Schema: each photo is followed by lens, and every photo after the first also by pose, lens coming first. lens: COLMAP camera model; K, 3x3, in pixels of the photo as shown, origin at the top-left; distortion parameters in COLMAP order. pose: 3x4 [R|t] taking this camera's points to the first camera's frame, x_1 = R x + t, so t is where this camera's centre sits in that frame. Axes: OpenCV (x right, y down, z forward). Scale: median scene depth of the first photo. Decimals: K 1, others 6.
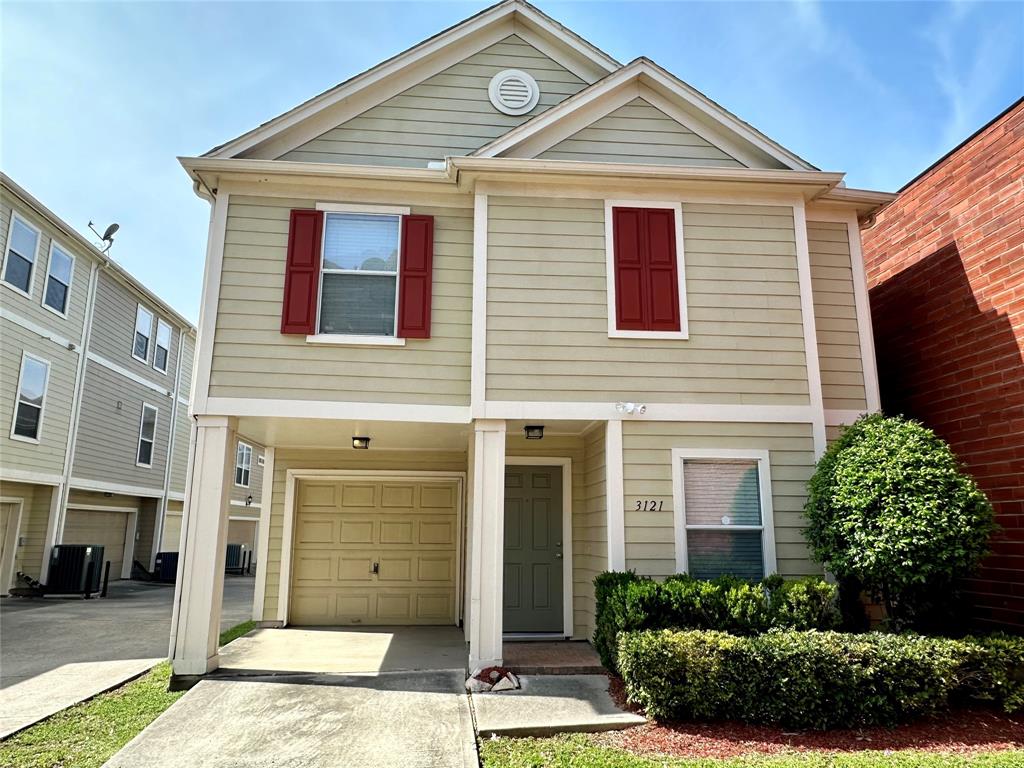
lens RADIAL K [[689.0, 0, 509.6], [0, 689.0, 380.0], [0, 0, 1]] dist [-0.020851, 0.008710]
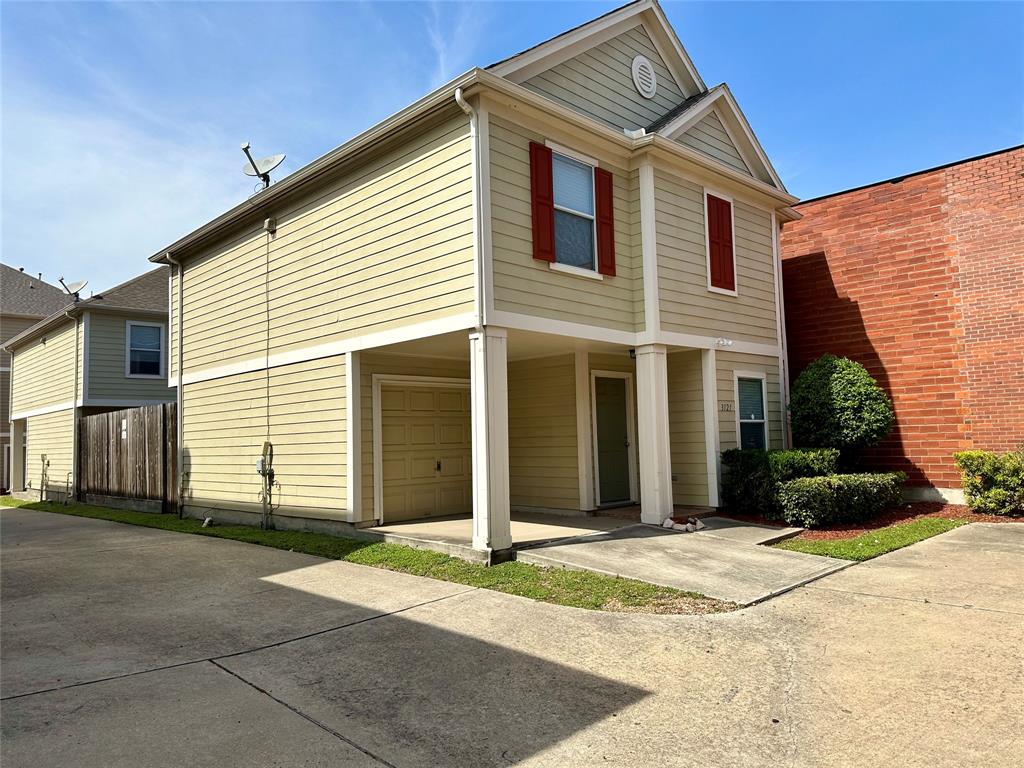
lens RADIAL K [[716.9, 0, 511.7], [0, 716.9, 387.7], [0, 0, 1]] dist [-0.000836, -0.006430]
pose [[0.769823, 0.013010, 0.638125, -1.095755], [-0.107385, 0.988180, 0.109401, 0.017089], [-0.629159, -0.152745, 0.762121, 0.096679]]
